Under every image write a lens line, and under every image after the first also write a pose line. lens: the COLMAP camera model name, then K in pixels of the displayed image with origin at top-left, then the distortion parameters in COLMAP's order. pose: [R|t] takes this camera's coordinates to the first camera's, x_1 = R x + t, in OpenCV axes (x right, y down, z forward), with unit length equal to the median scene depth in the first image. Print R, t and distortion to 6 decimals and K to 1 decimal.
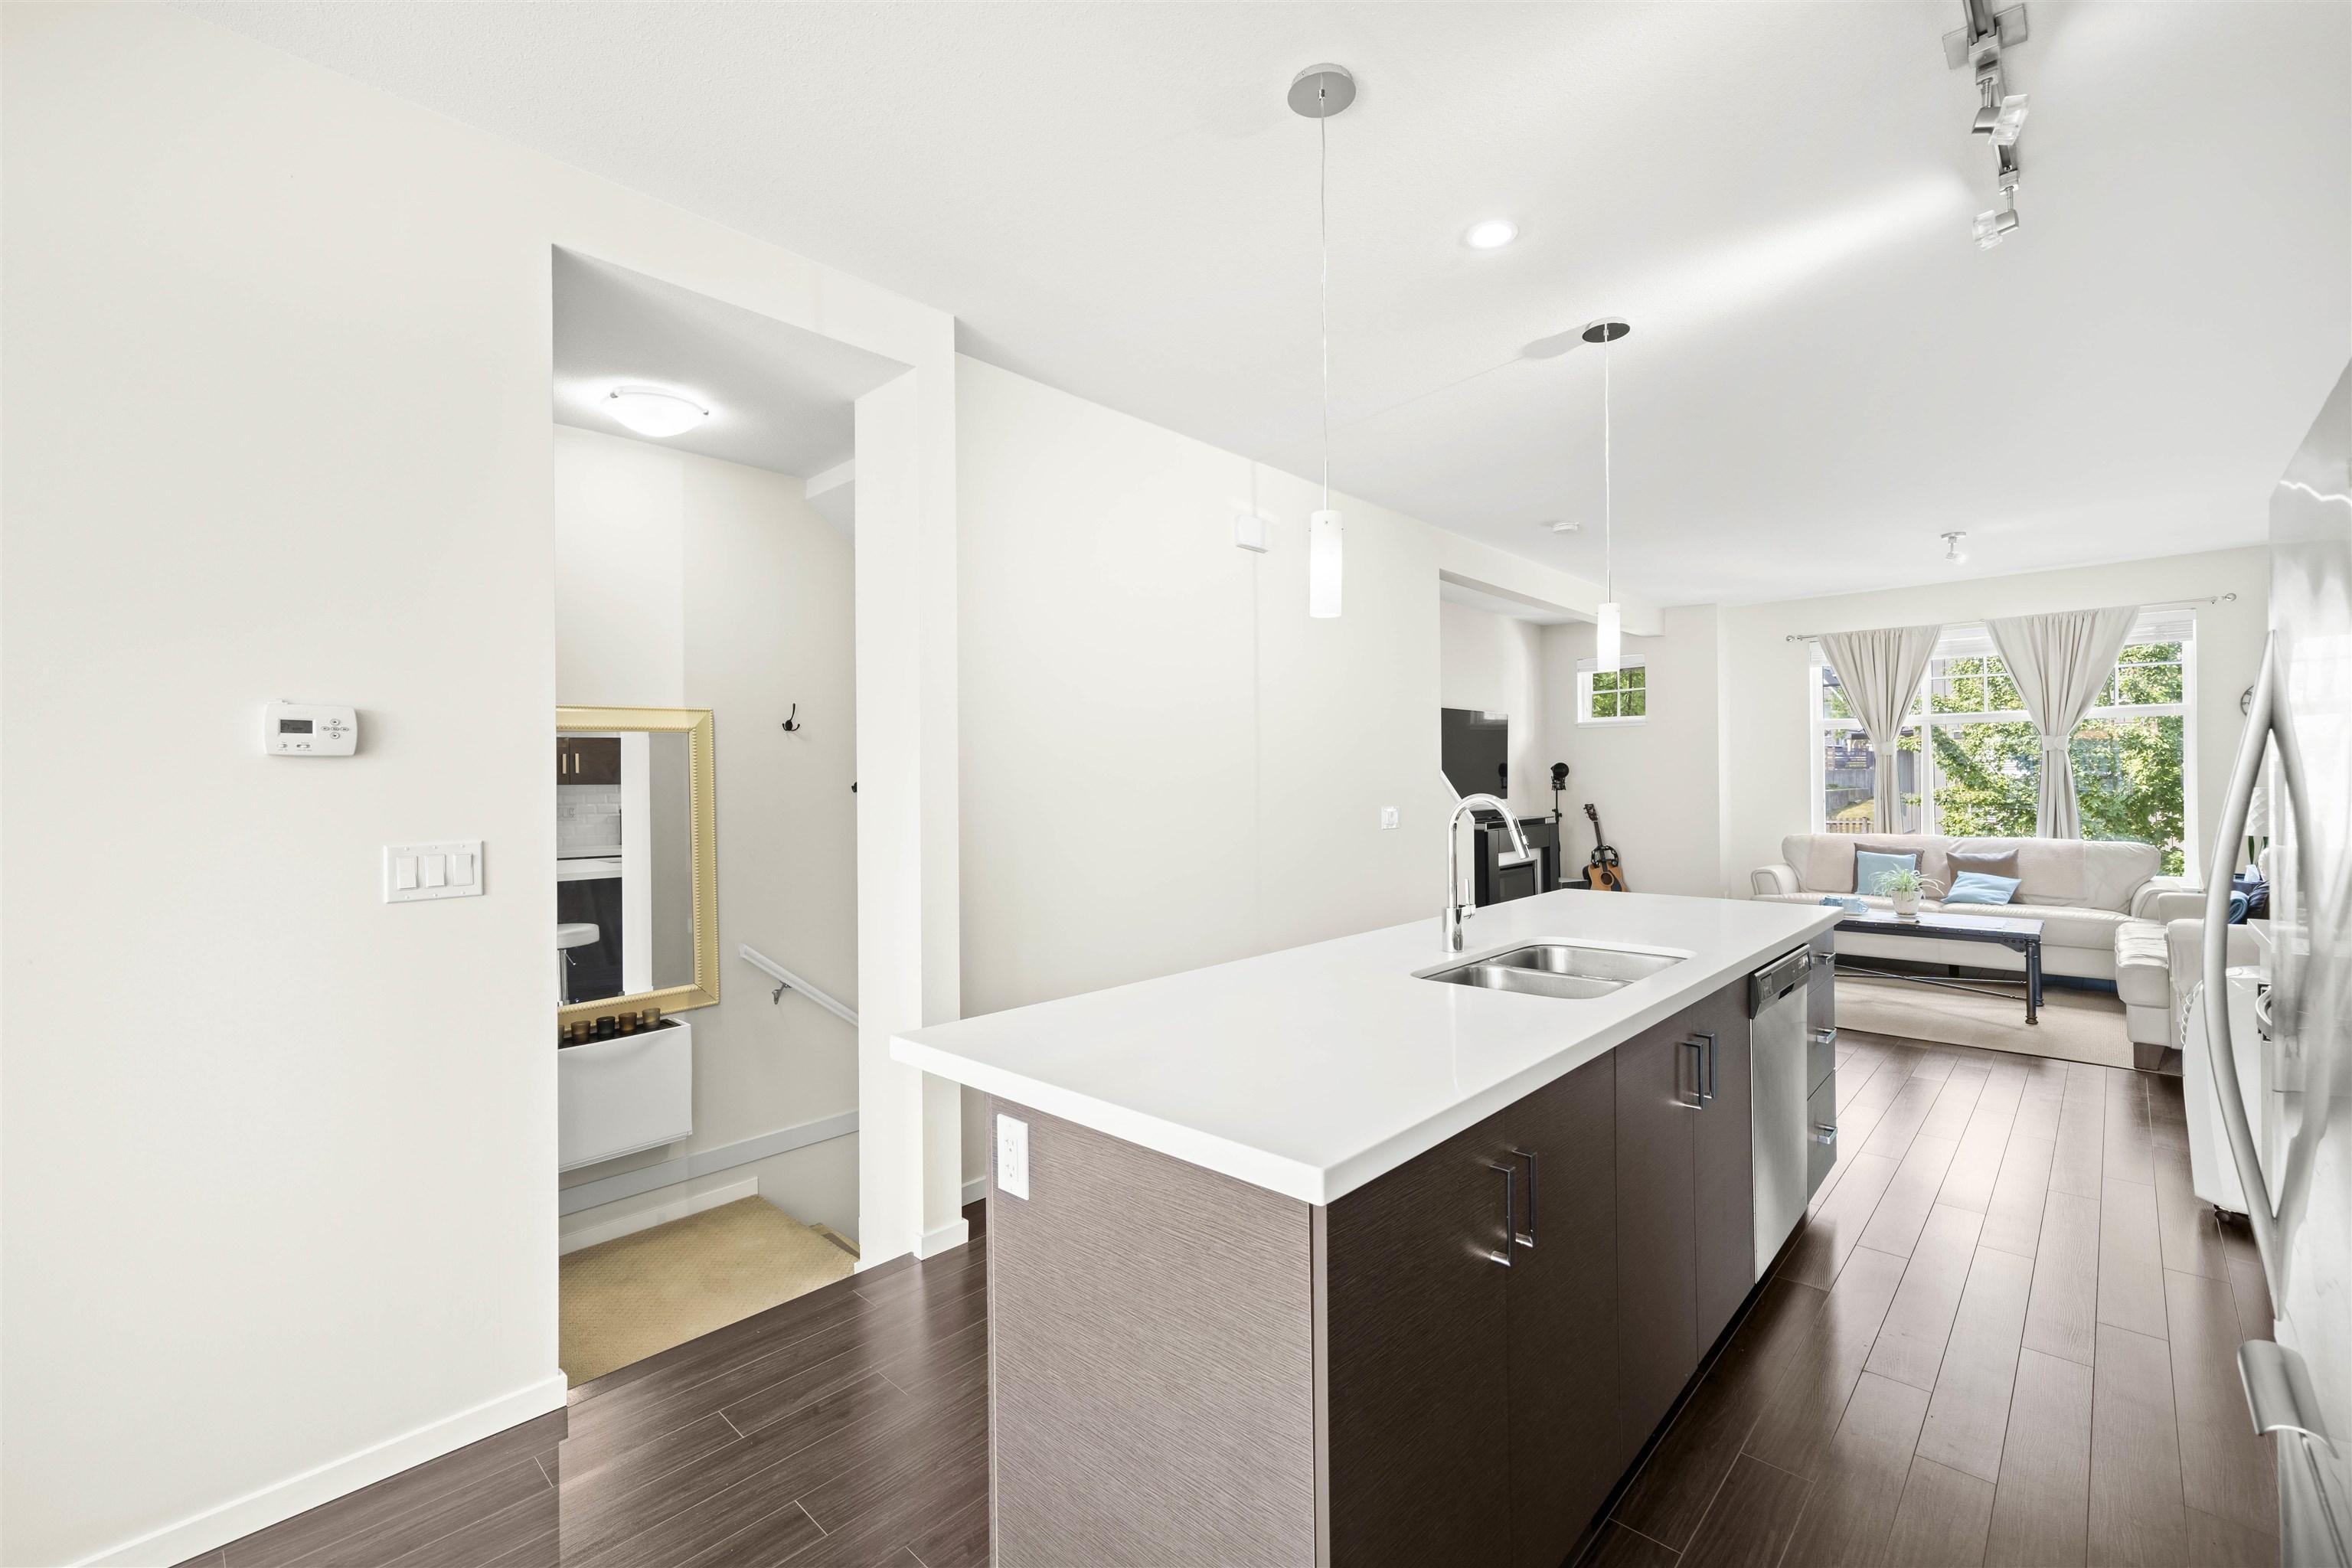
lens RADIAL K [[932.9, 0, 1199.7], [0, 932.9, 777.6], [0, 0, 1]] dist [-0.001549, -0.000716]
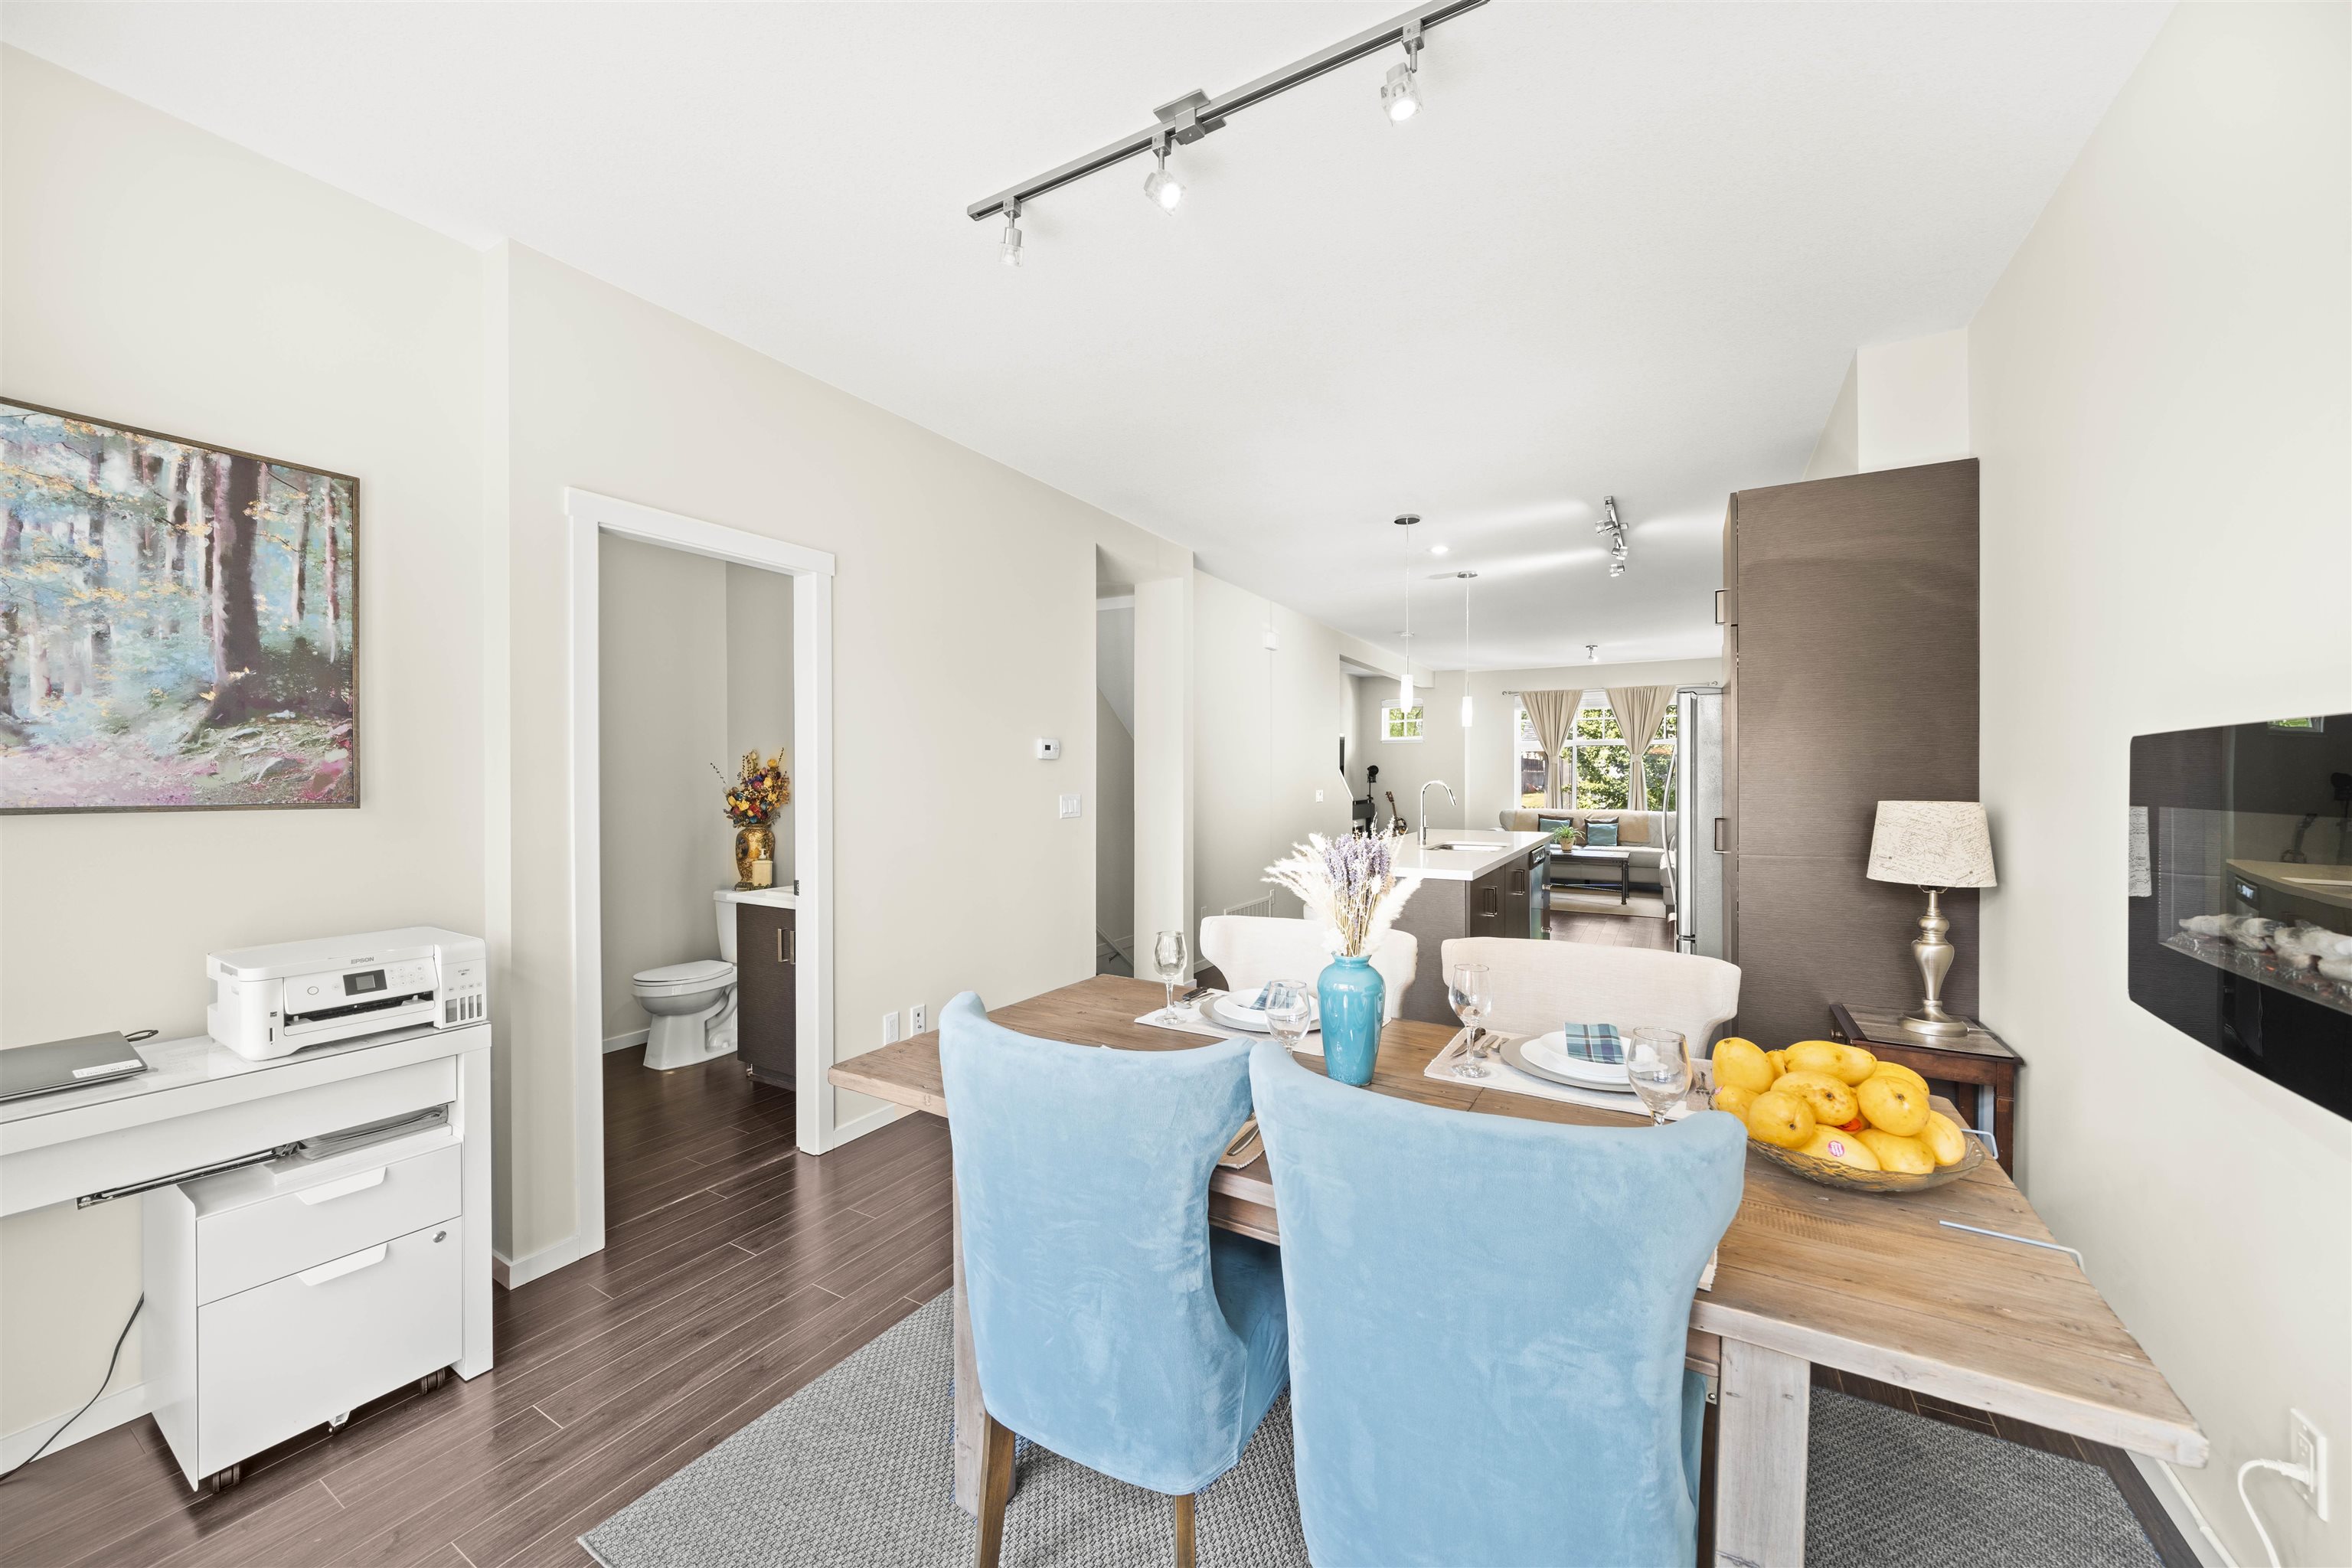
lens RADIAL K [[841.3, 0, 1168.7], [0, 841.3, 781.6], [0, 0, 1]] dist [-0.005346, 0.000446]
pose [[0.973259, 0.005032, 0.229657, -0.321008], [-0.006597, 0.999960, 0.006045, 0.005966], [-0.229618, -0.007398, 0.973253, -0.357771]]
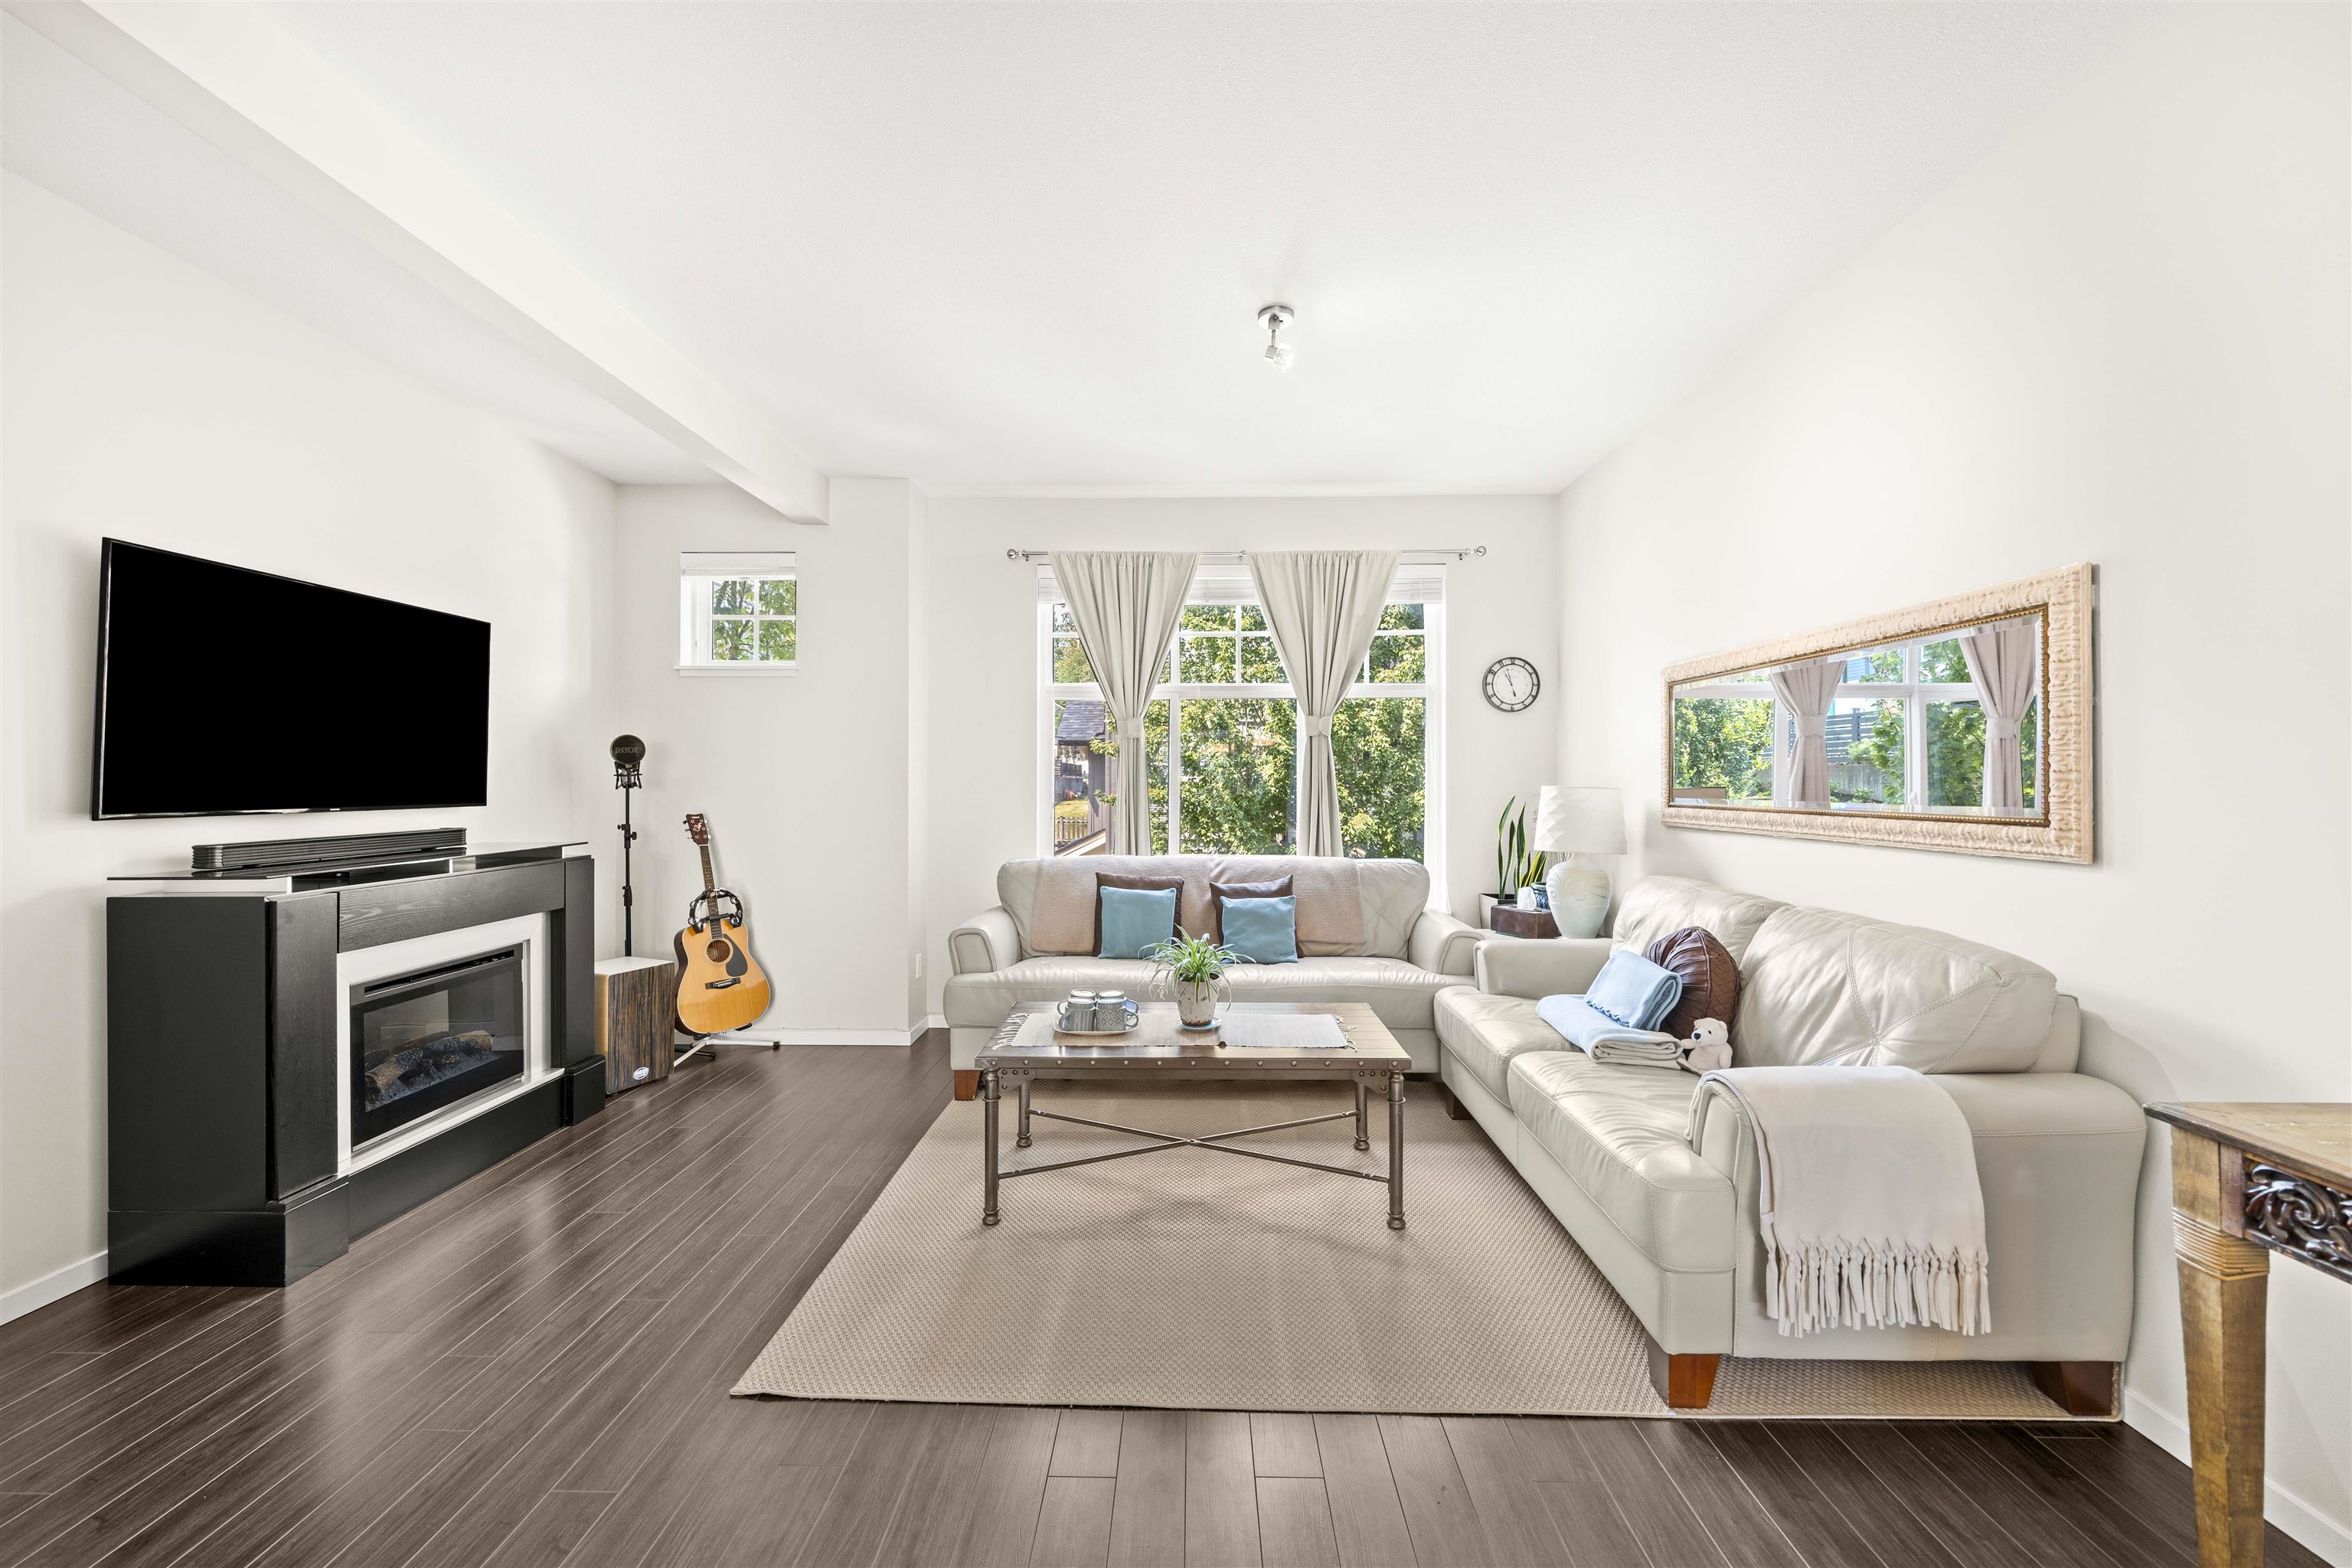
lens RADIAL K [[879.9, 0, 1158.5], [0, 879.9, 776.6], [0, 0, 1]] dist [-0.000095, -0.000319]
pose [[0.742583, 0.013747, 0.669613, 0.323357], [-0.010785, 0.999905, -0.008567, 0.009611], [-0.669668, -0.000860, 0.742660, 0.512383]]
